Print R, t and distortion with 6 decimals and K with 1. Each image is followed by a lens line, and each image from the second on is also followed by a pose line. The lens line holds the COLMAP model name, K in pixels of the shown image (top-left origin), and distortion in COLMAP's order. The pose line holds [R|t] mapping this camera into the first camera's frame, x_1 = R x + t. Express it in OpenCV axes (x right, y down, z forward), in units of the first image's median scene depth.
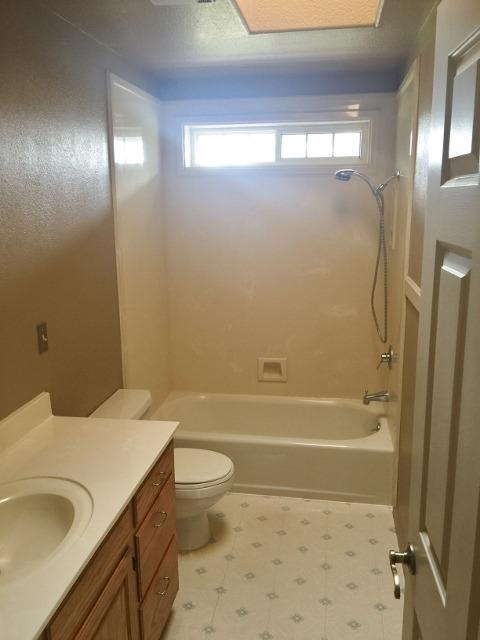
lens RADIAL K [[537.8, 0, 242.4], [0, 537.8, 307.9], [0, 0, 1]] dist [0.071673, -0.120420]
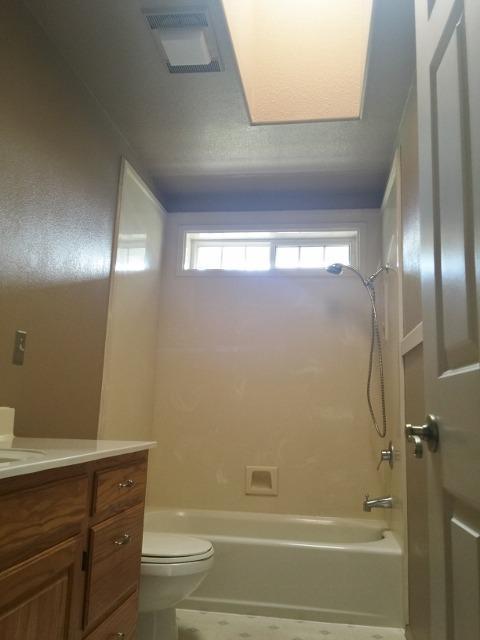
lens RADIAL K [[537.8, 0, 242.4], [0, 537.8, 307.9], [0, 0, 1]] dist [0.071673, -0.120420]
pose [[0.998778, 0.048732, 0.008241, 0.003162], [-0.041918, 0.923574, -0.381123, 0.232222], [-0.026184, 0.380312, 0.924488, 0.067993]]
